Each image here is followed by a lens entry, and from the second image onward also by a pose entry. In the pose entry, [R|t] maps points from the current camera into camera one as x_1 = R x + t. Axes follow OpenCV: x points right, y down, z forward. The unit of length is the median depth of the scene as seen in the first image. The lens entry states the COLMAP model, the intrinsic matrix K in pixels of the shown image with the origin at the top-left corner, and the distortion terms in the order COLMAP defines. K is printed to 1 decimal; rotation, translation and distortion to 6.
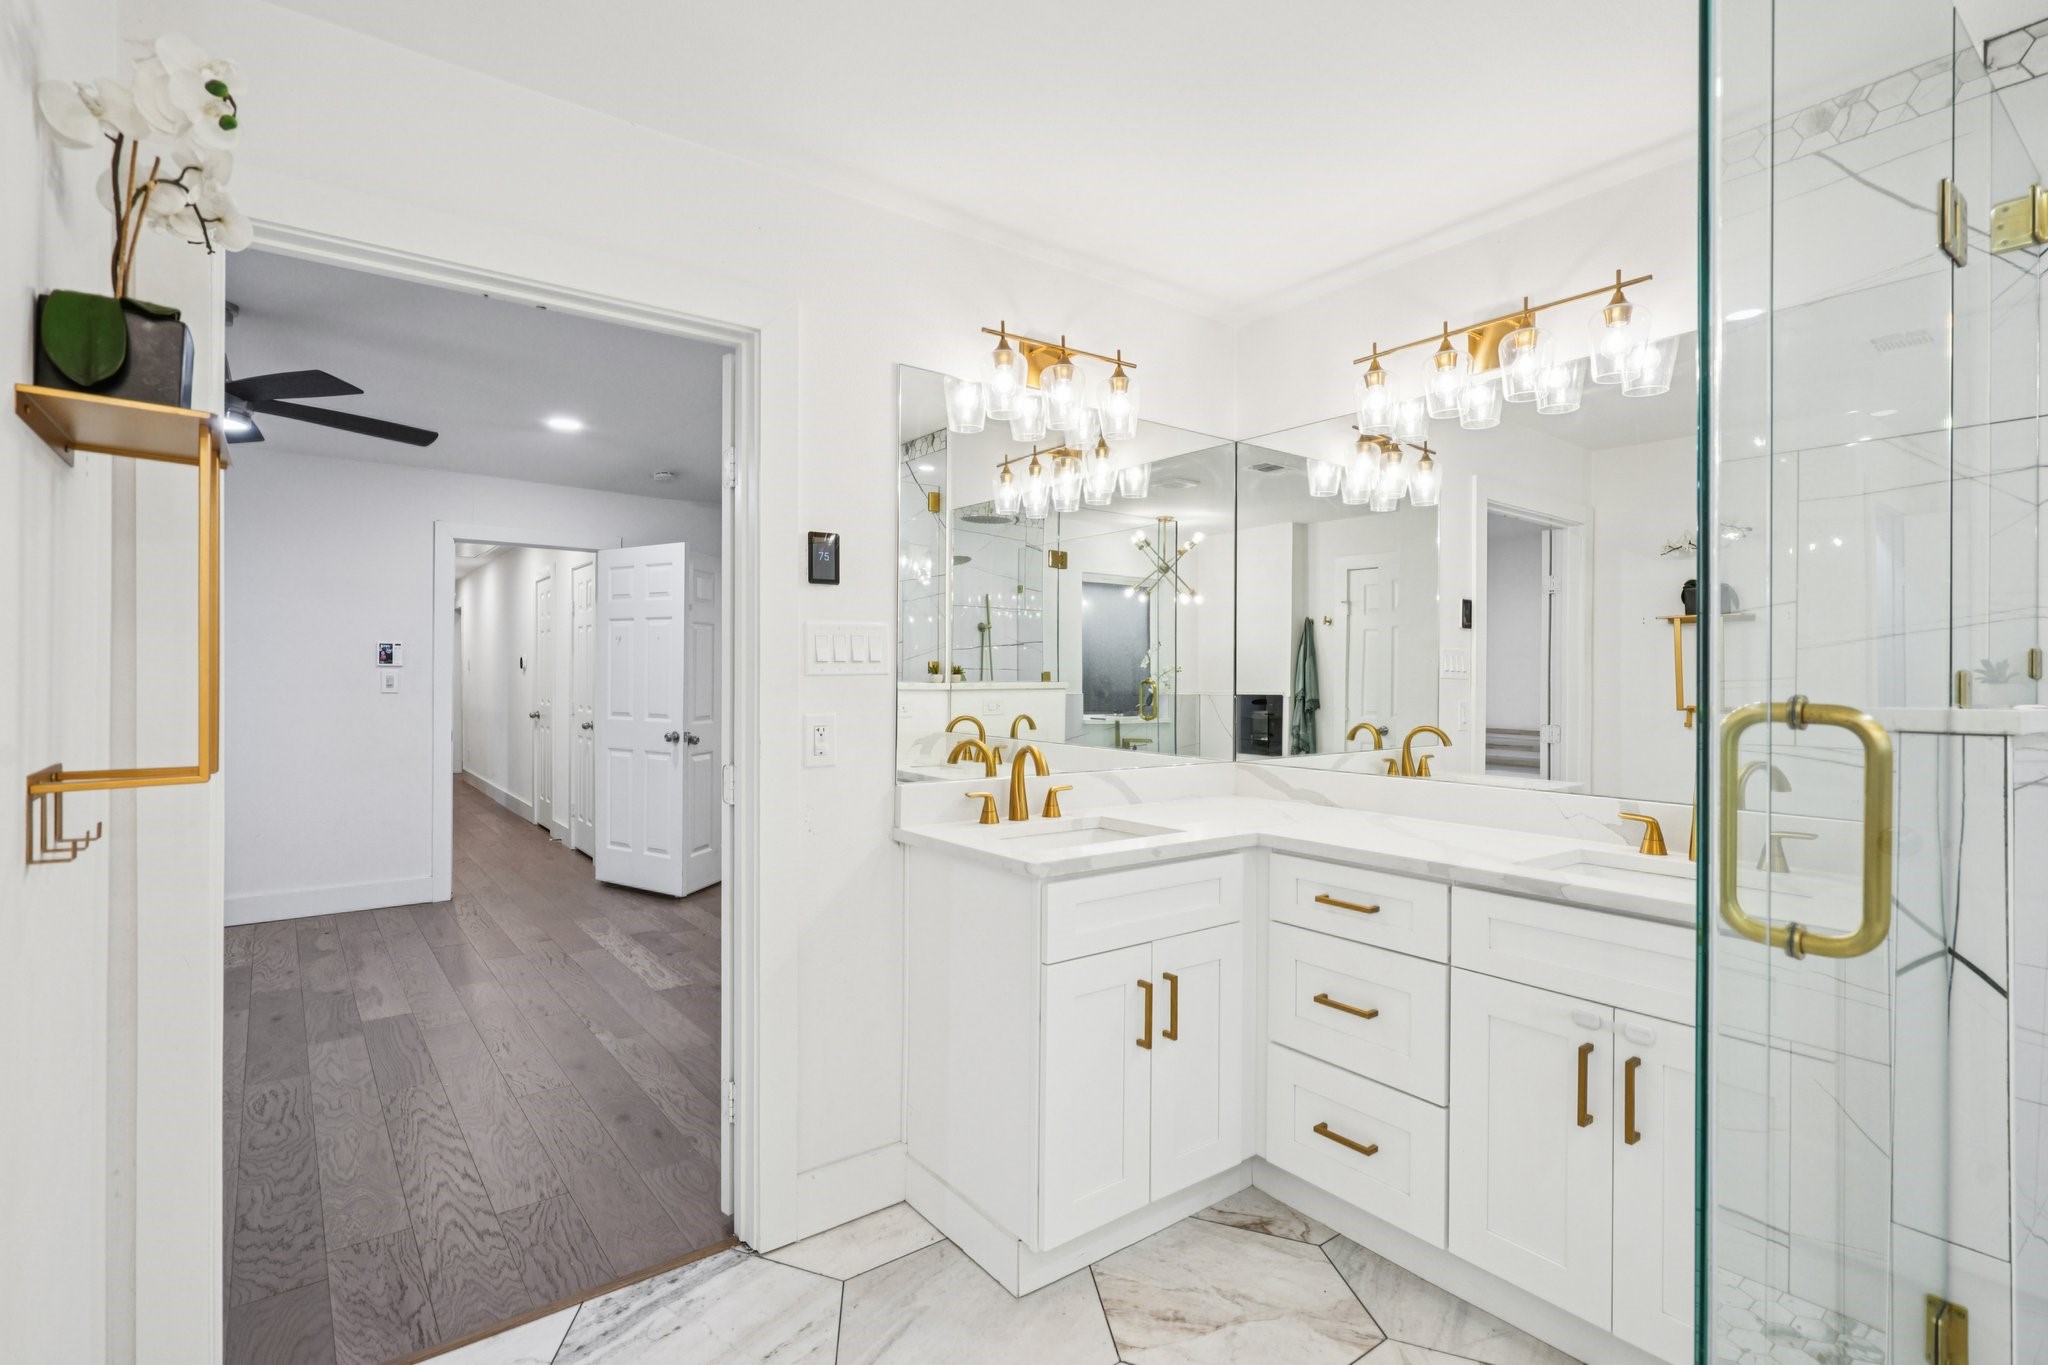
lens RADIAL K [[951.9, 0, 1009.3], [0, 951.9, 682.2], [0, 0, 1]] dist [-0.006214, -0.000329]
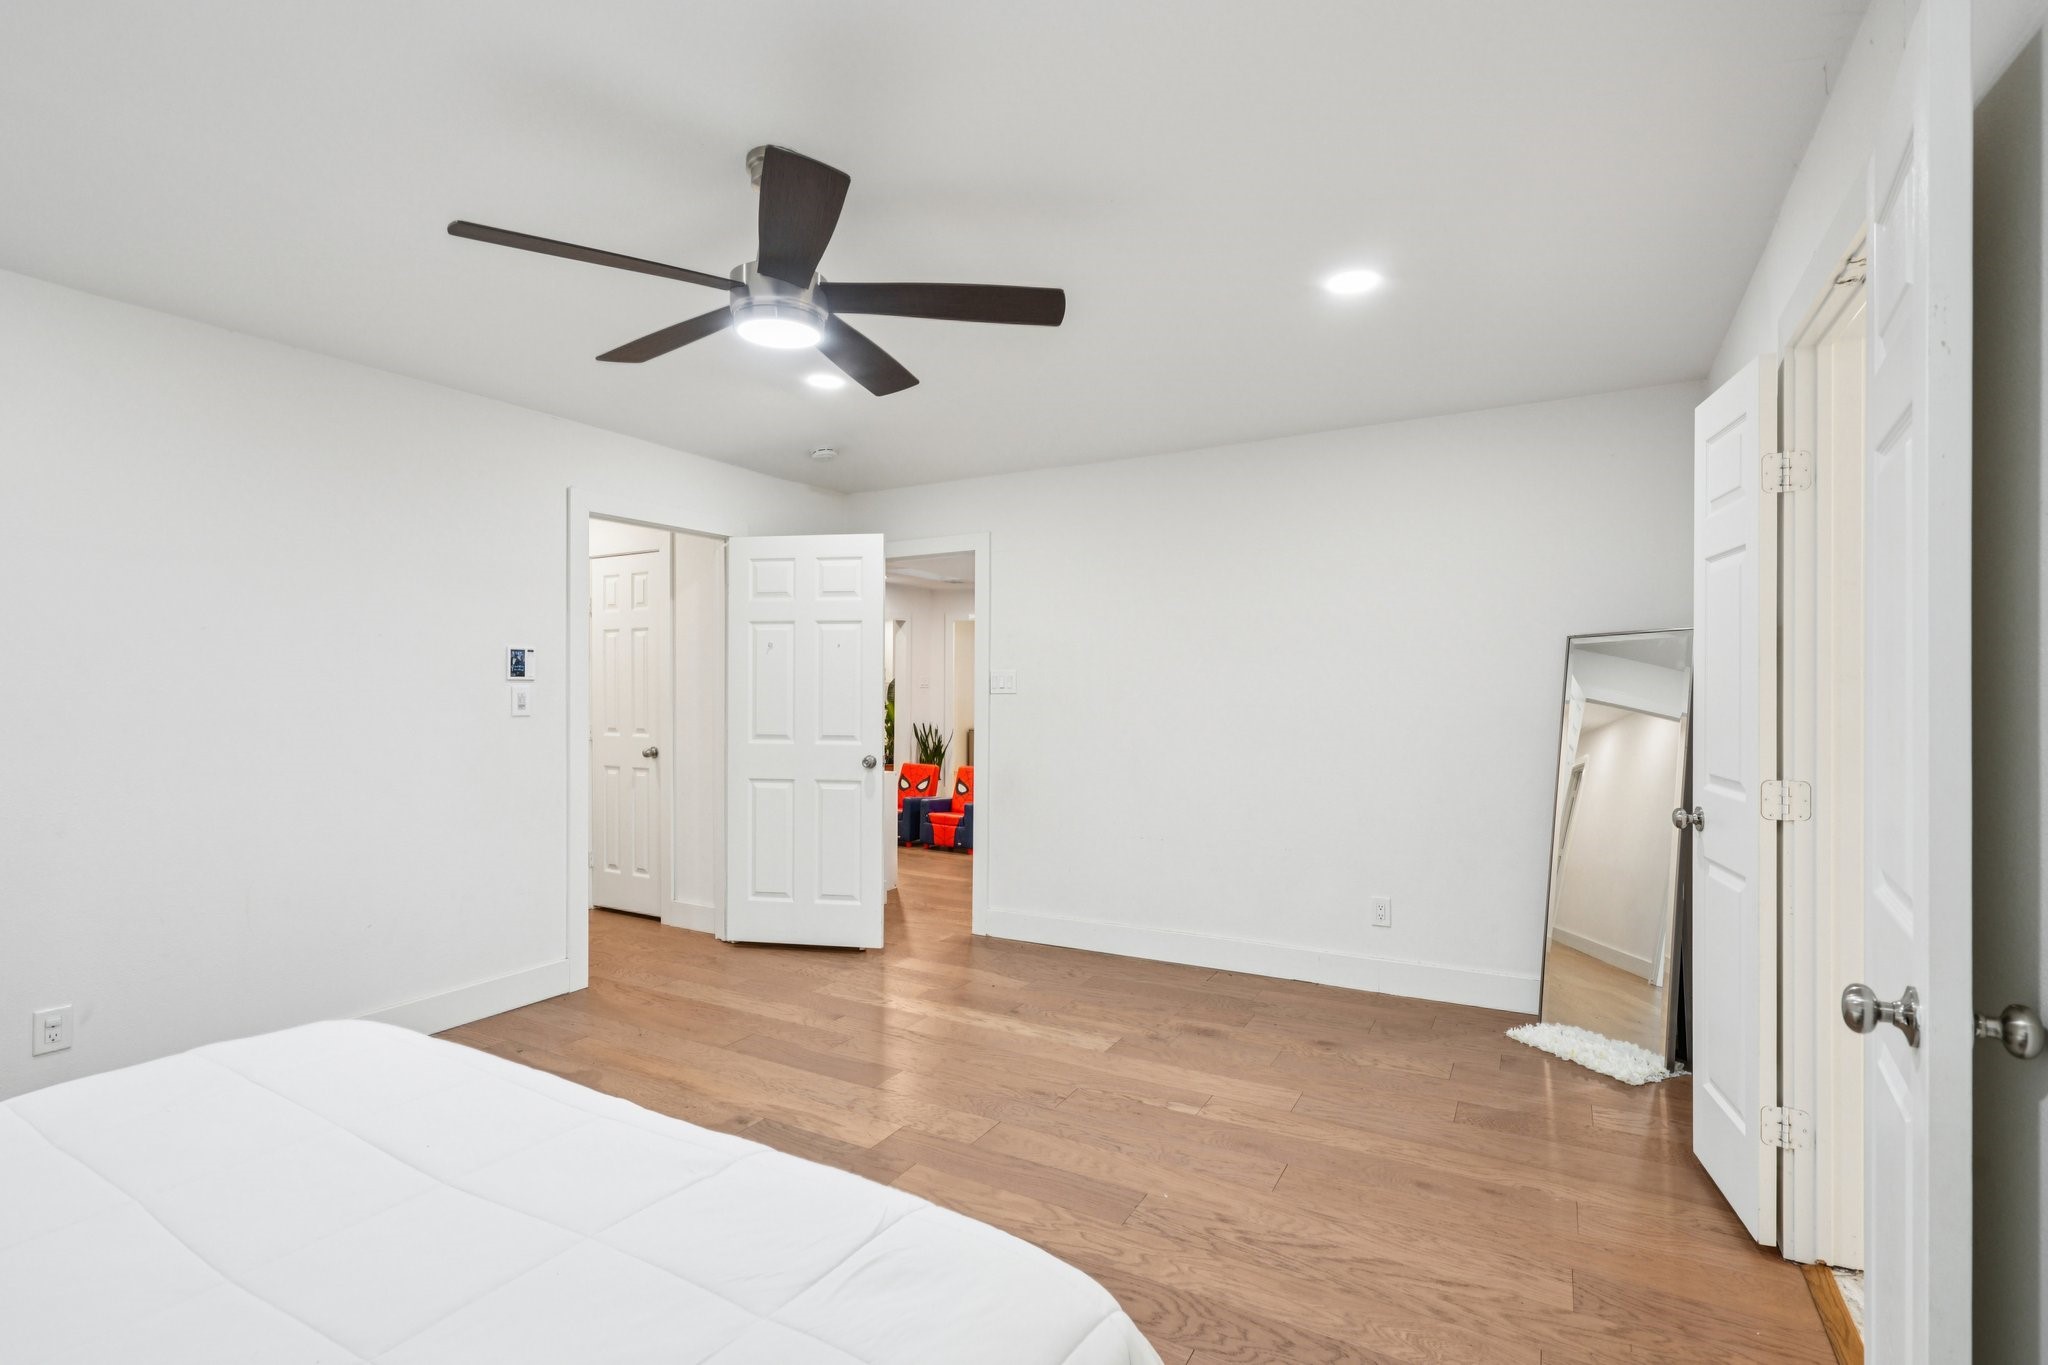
lens RADIAL K [[951.9, 0, 1024.4], [0, 951.9, 687.8], [0, 0, 1]] dist [-0.006214, -0.000329]
pose [[0.927464, -0.010063, 0.373778, -0.947505], [0.014540, 0.999852, -0.009160, 0.002787], [-0.373630, 0.013930, 0.927473, 0.281933]]
